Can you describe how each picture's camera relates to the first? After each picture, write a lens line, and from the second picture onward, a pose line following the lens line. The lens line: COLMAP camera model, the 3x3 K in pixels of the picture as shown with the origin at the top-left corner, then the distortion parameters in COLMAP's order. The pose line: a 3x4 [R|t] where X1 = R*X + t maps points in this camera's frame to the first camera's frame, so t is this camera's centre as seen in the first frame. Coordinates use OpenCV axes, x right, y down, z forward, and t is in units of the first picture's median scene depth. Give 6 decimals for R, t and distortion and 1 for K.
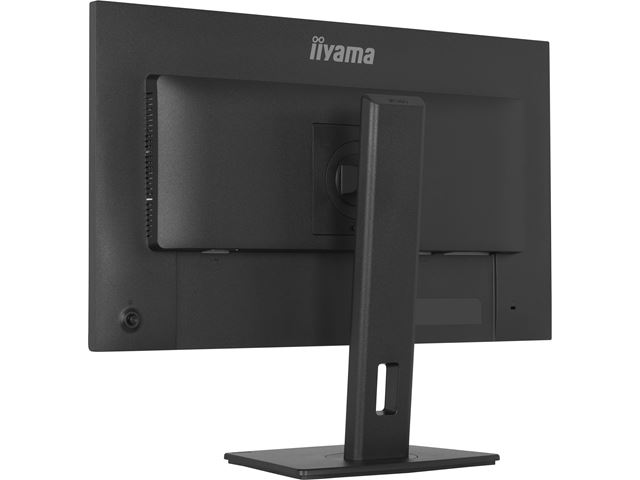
lens RADIAL K [[1805.8, 0, 320.0], [0, 1805.8, 240.0], [0, 0, 1]] dist [1.076373, 0.058506]
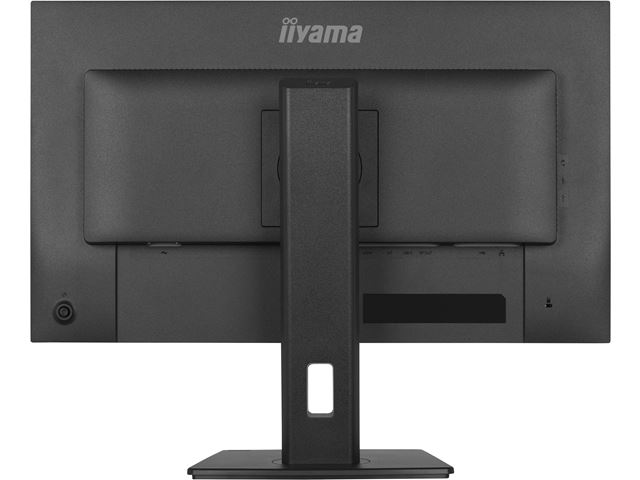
lens RADIAL K [[1805.8, 0, 320.0], [0, 1805.8, 240.0], [0, 0, 1]] dist [1.076373, 0.058506]
pose [[0.828964, -0.007323, -0.559255, 0.546710], [0.009080, 0.999959, 0.000365, 0.004203], [0.559229, -0.005381, 0.828996, 0.217557]]
